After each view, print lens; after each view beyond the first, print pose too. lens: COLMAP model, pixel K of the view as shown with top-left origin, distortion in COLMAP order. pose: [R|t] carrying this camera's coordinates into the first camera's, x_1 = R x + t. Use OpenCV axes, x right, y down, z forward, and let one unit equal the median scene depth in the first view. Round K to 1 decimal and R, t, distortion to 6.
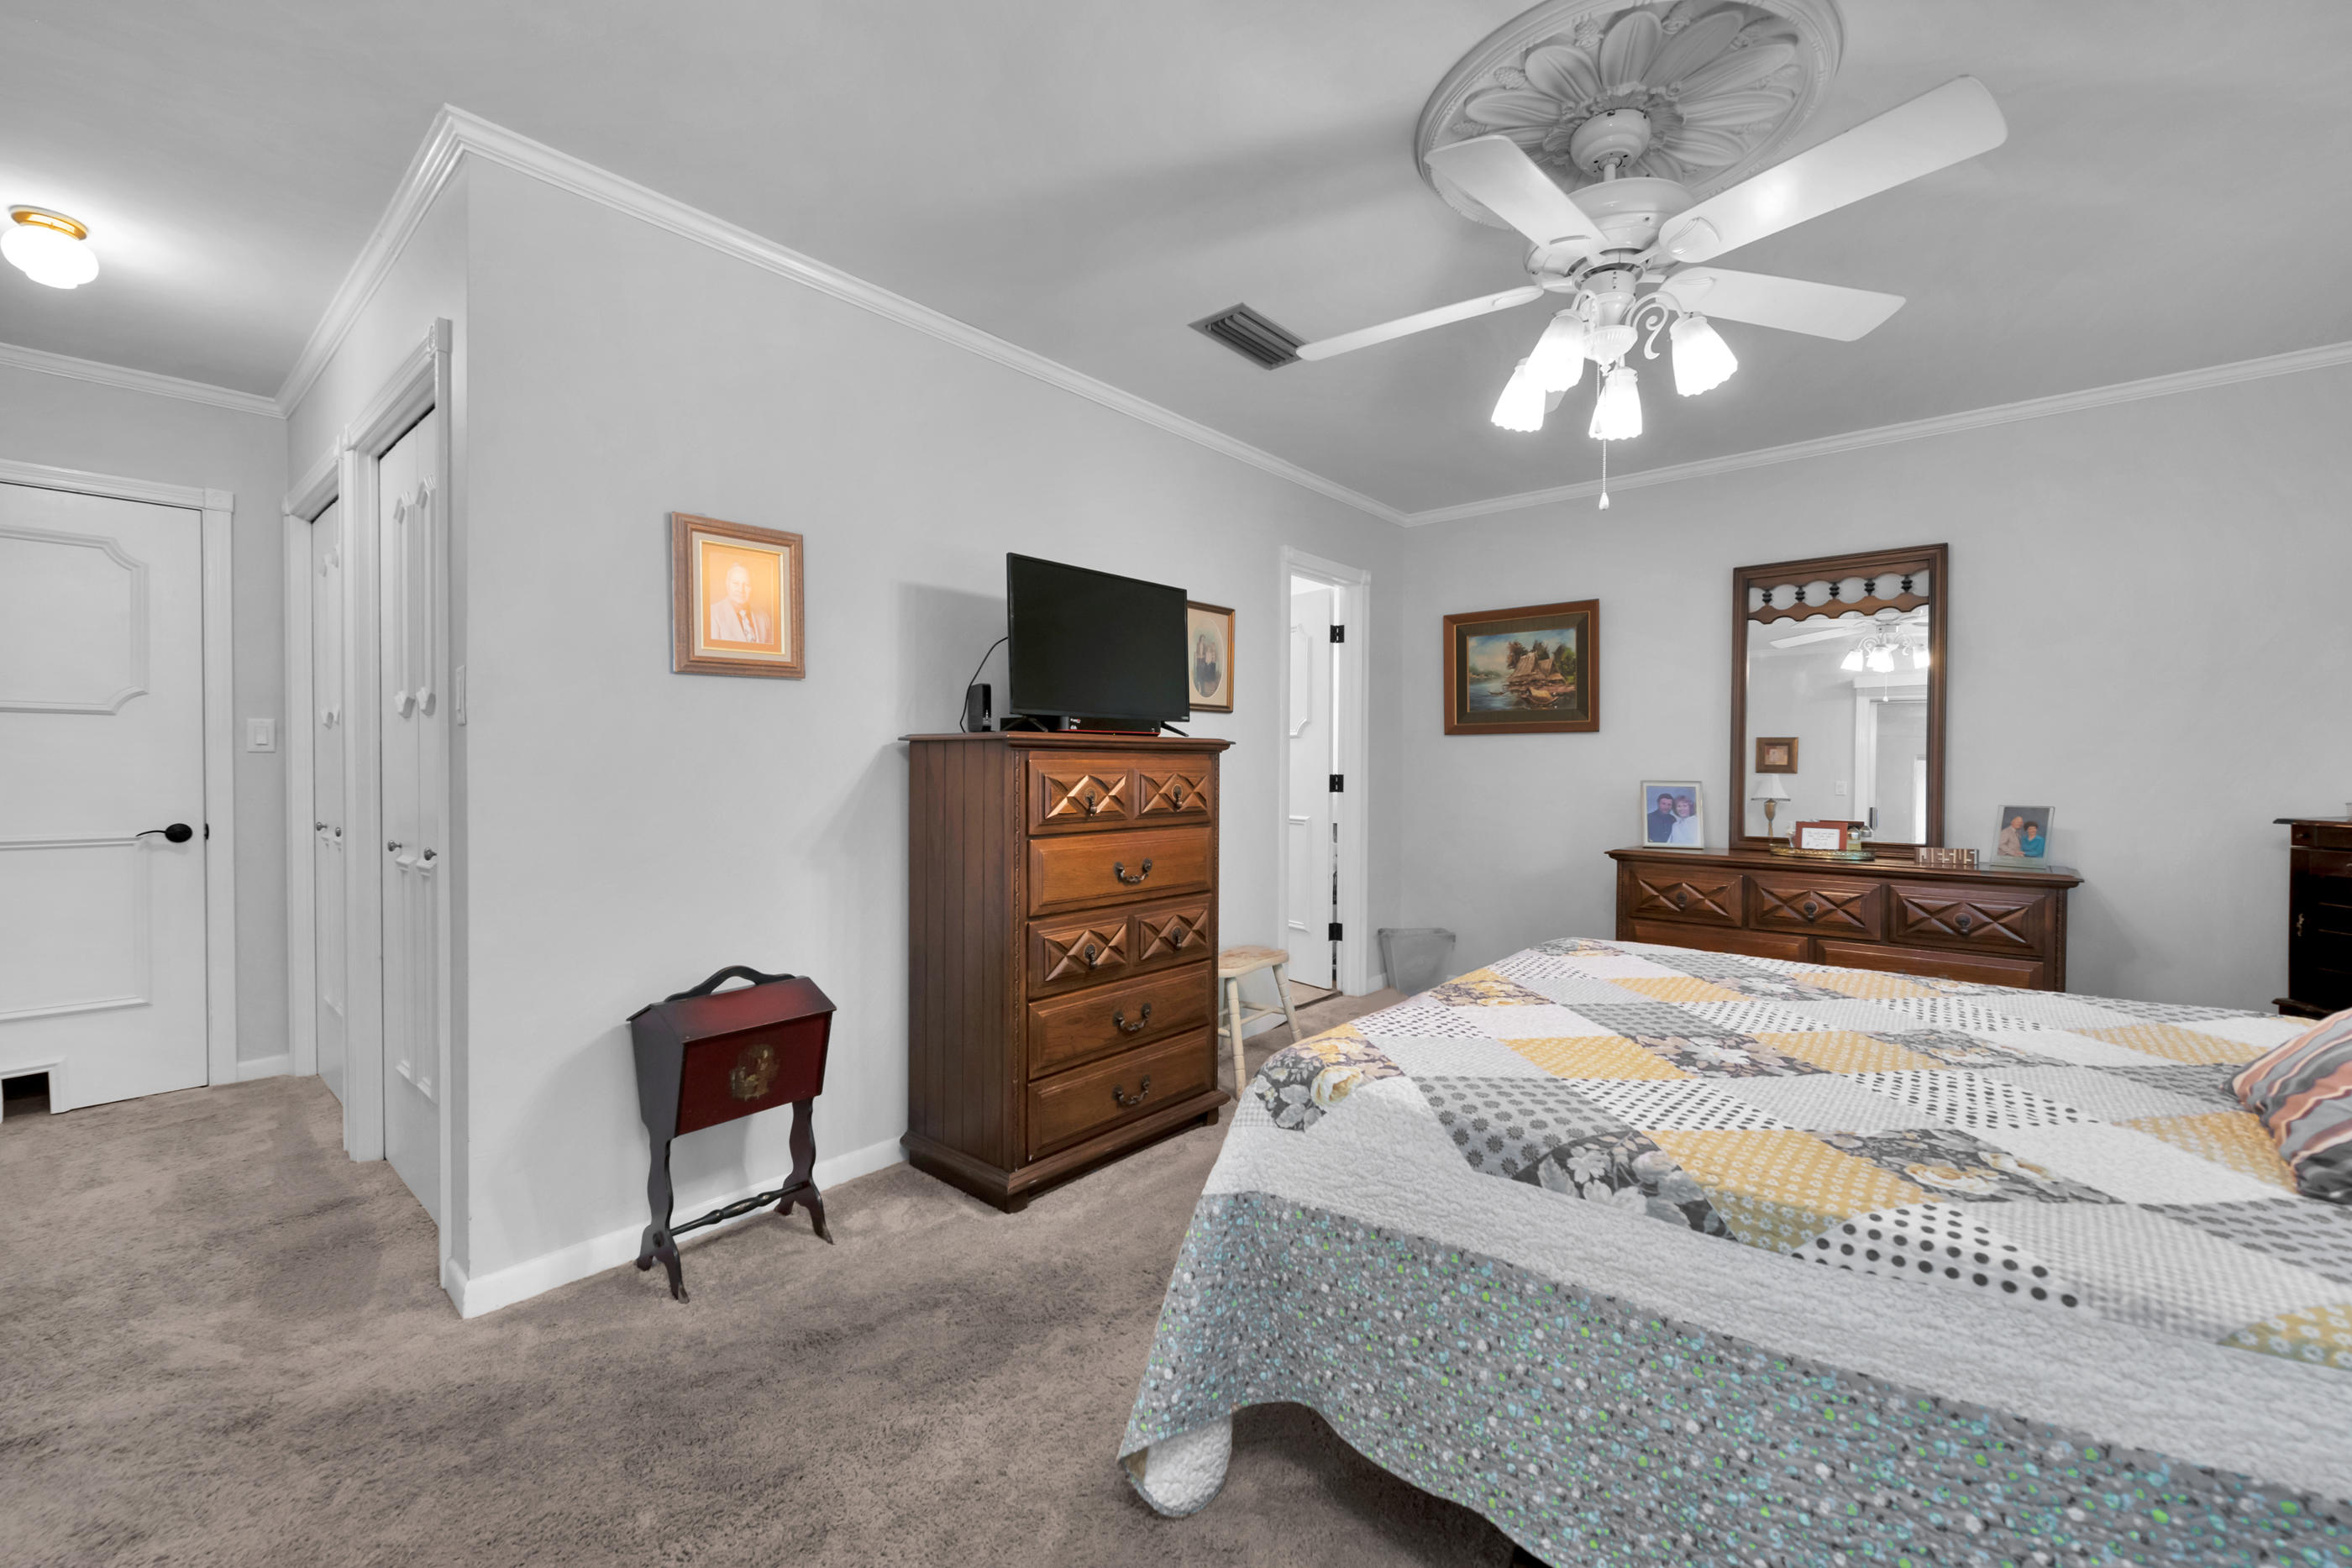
lens RADIAL K [[961.9, 0, 1179.5], [0, 961.9, 776.6], [0, 0, 1]] dist [-0.000232, -0.000521]
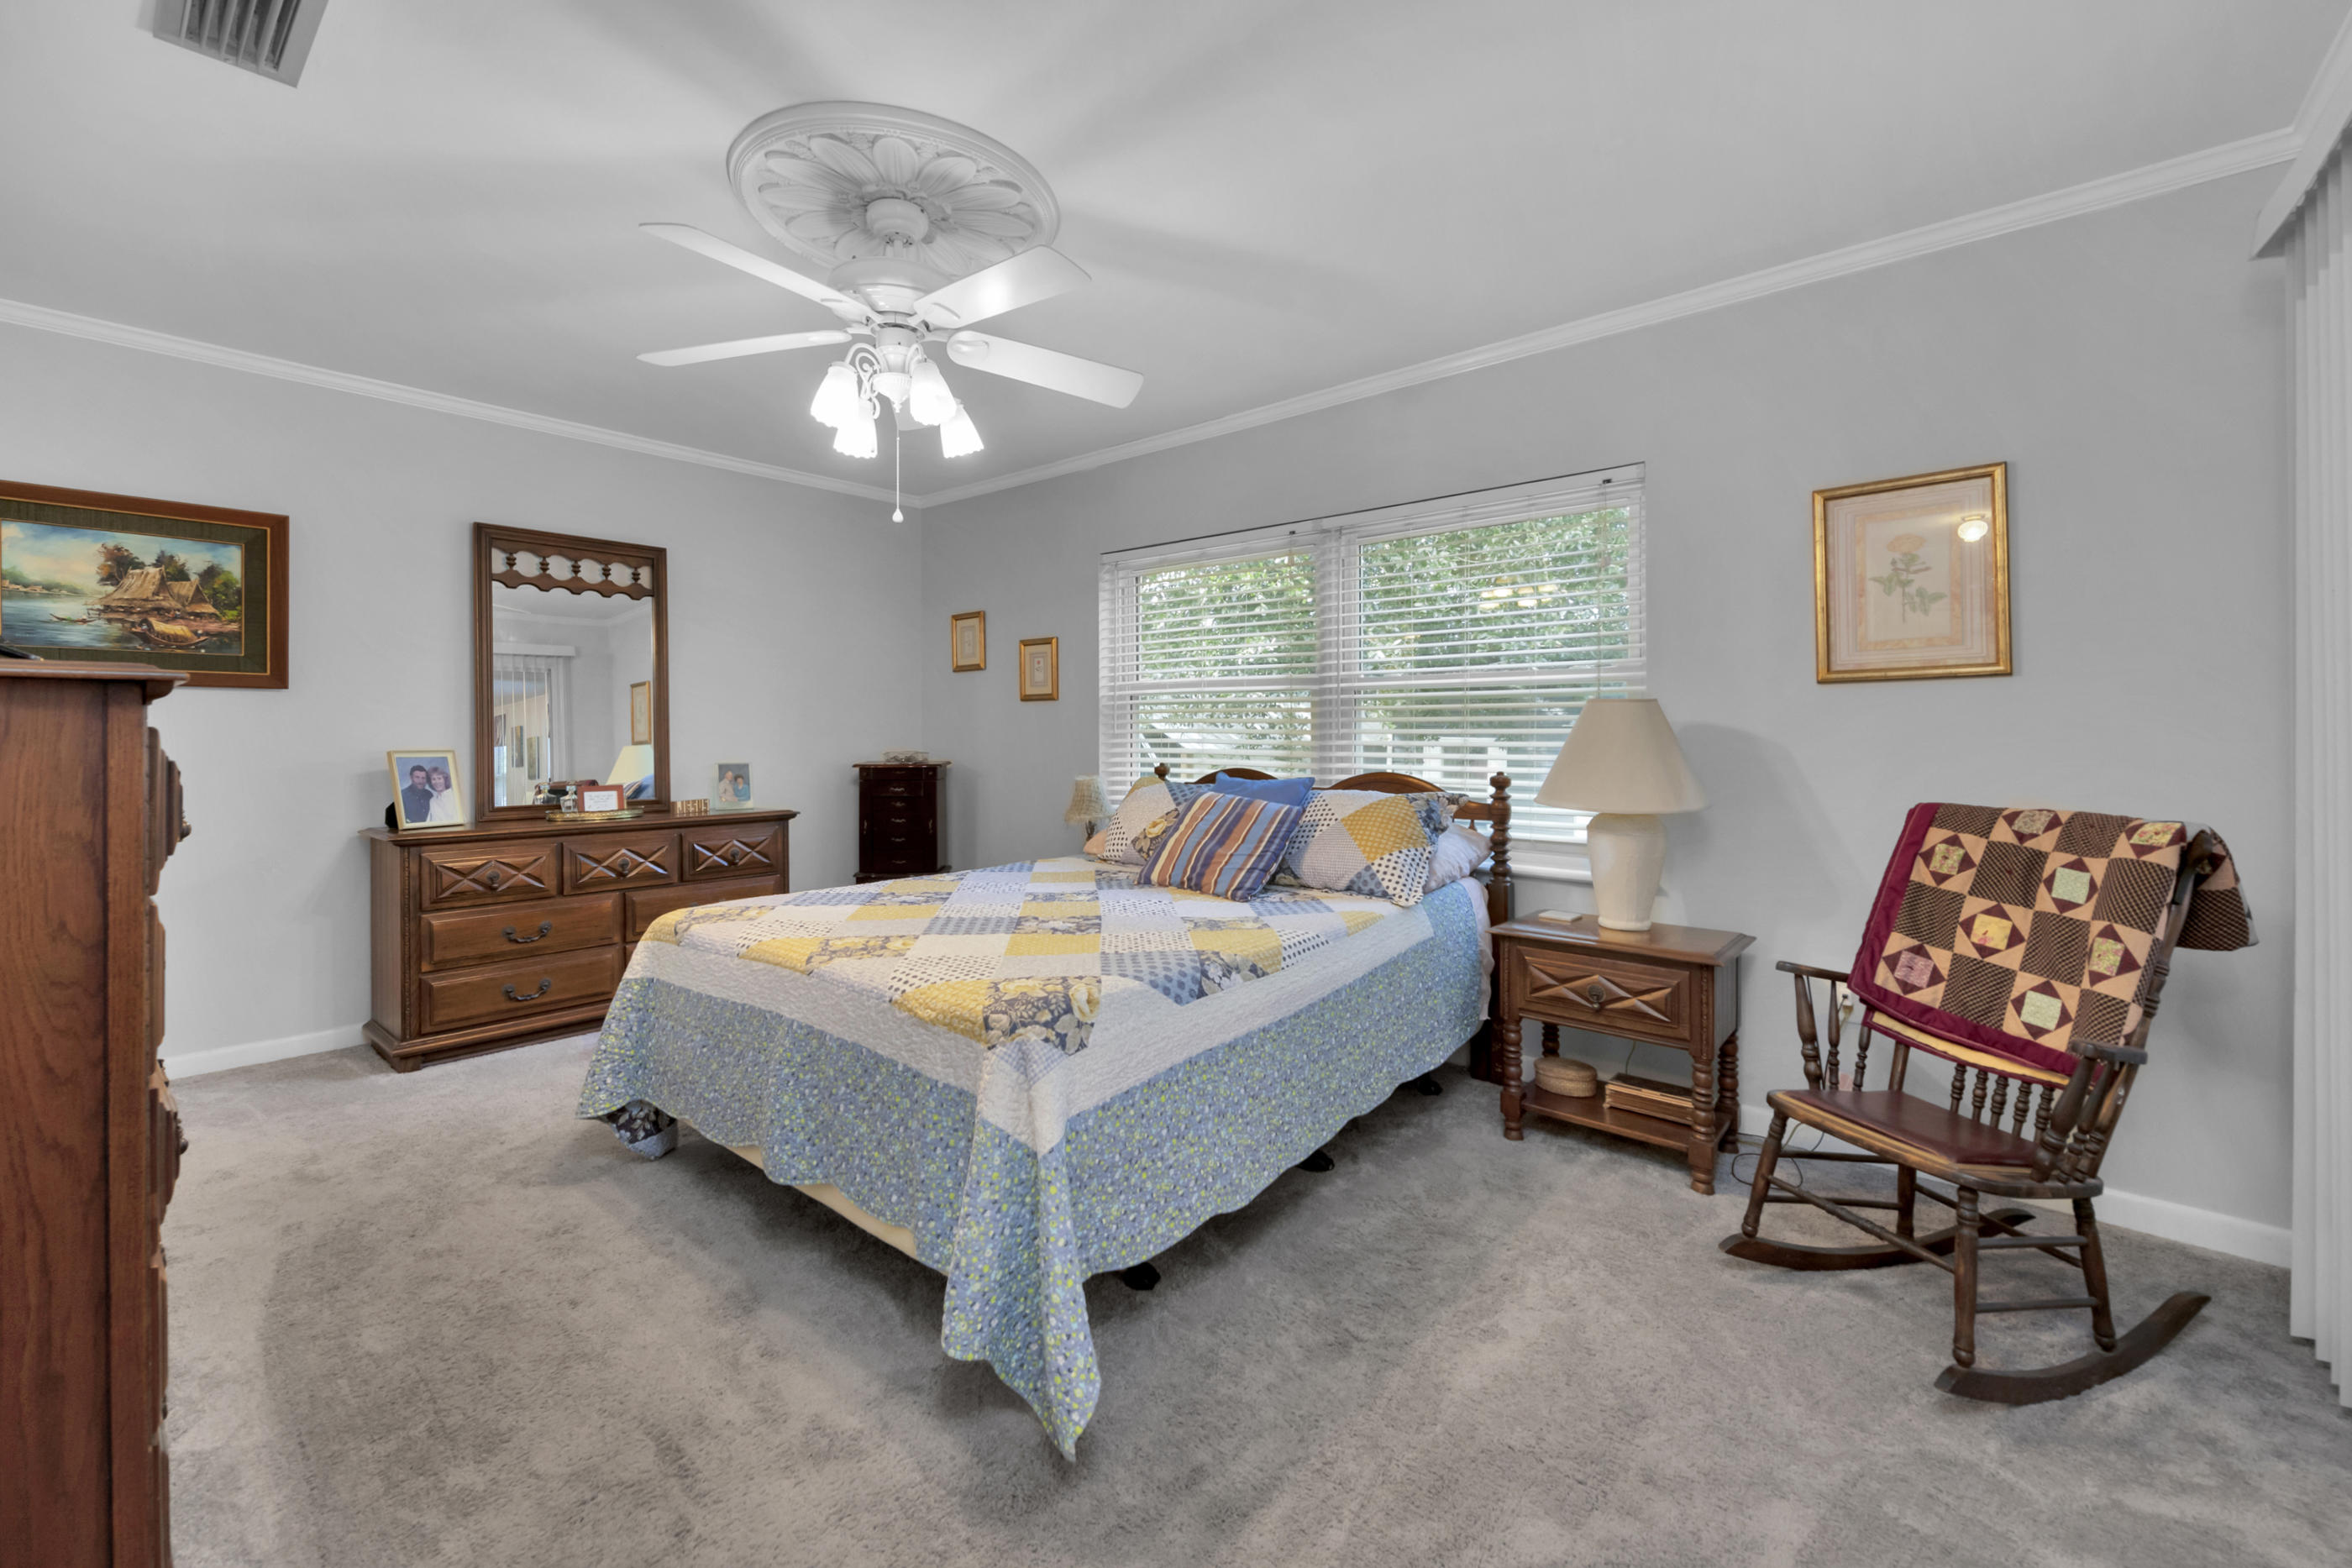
lens RADIAL K [[961.9, 0, 1203.1], [0, 961.9, 729.4], [0, 0, 1]] dist [-0.000232, -0.000521]
pose [[-0.020303, 0.000065, 0.999794, -0.394082], [0.011660, 0.999932, 0.000172, -0.007193], [-0.999726, 0.011661, -0.020302, 0.327632]]
